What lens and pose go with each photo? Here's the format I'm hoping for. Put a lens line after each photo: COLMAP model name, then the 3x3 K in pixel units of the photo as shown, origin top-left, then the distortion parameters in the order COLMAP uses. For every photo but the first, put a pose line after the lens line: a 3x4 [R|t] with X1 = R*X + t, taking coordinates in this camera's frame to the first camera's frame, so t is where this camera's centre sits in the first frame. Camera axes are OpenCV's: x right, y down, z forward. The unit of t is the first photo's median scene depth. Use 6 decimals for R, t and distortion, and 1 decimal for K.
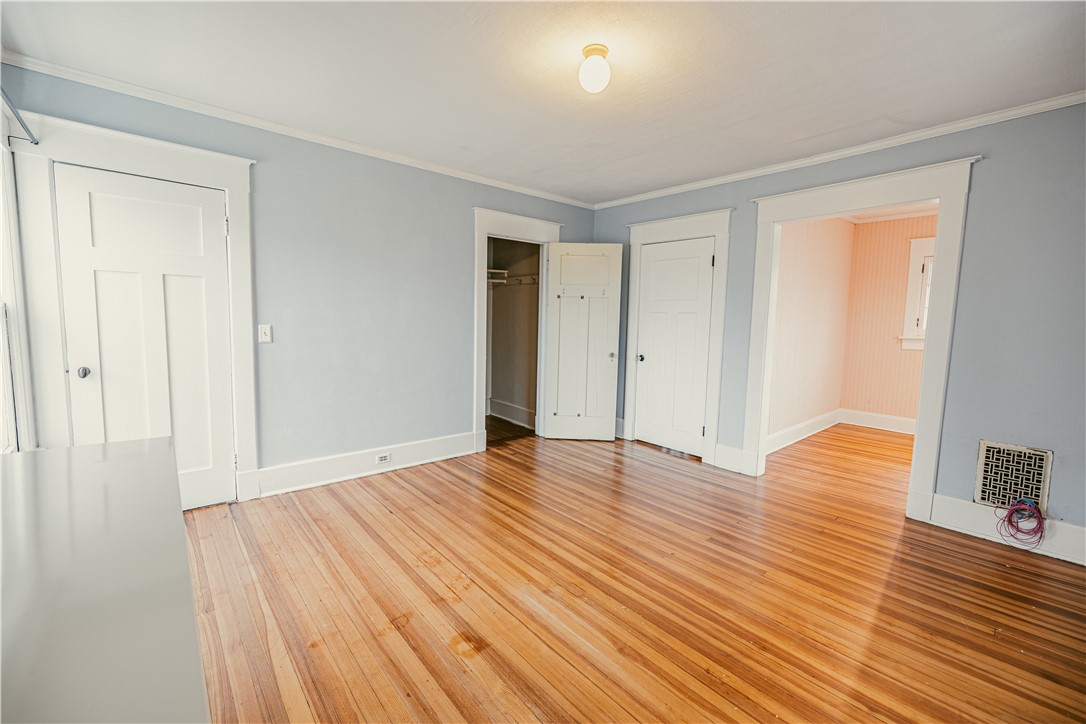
lens RADIAL K [[453.3, 0, 543.4], [0, 453.3, 357.3], [0, 0, 1]] dist [0.000395, 0.000467]
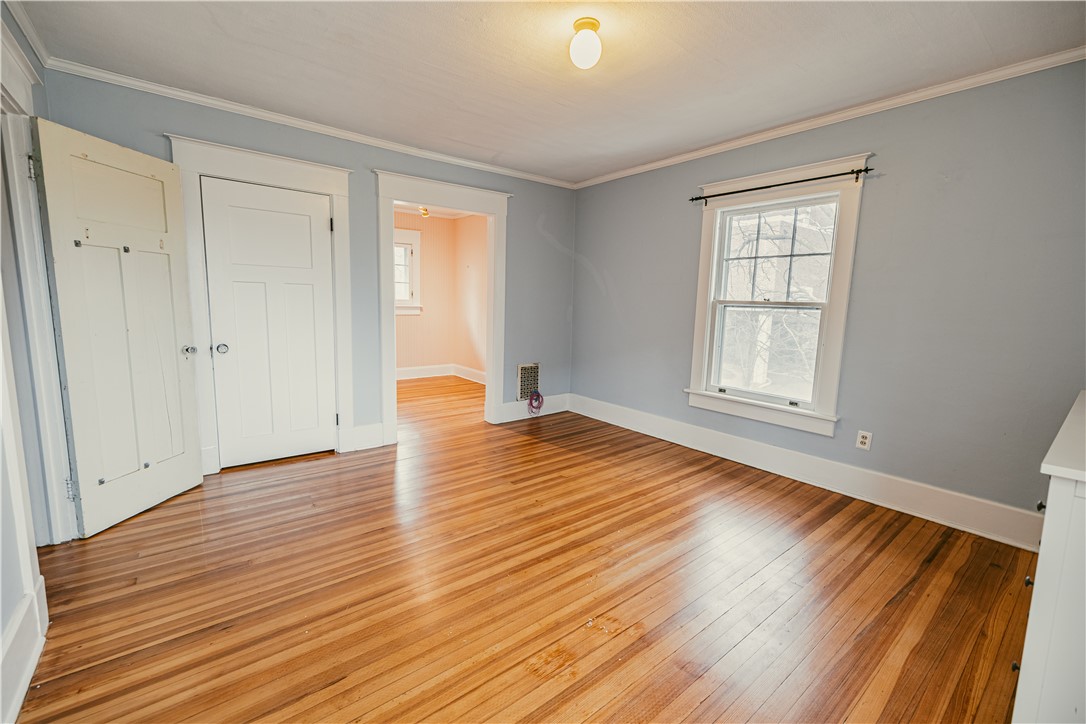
lens RADIAL K [[453.3, 0, 537.9], [0, 453.3, 360.5], [0, 0, 1]] dist [0.000395, 0.000467]
pose [[0.041308, -0.152374, 0.987459, -0.670728], [0.065403, 0.986595, 0.149505, -0.079071], [-0.997004, 0.058407, 0.050720, 0.760512]]
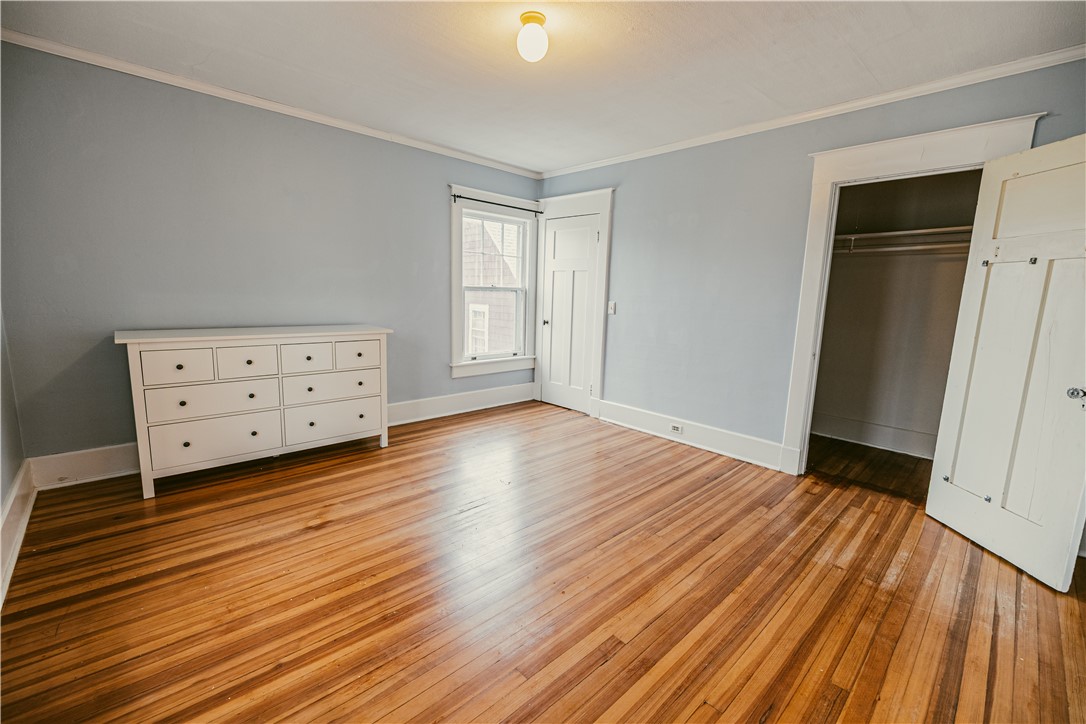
lens RADIAL K [[453.3, 0, 541.6], [0, 453.3, 360.5], [0, 0, 1]] dist [0.000395, 0.000467]
pose [[0.047430, 0.132335, -0.990070, 0.831043], [-0.119898, 0.984773, 0.125883, -0.042963], [0.991653, 0.112737, 0.062575, 0.720277]]
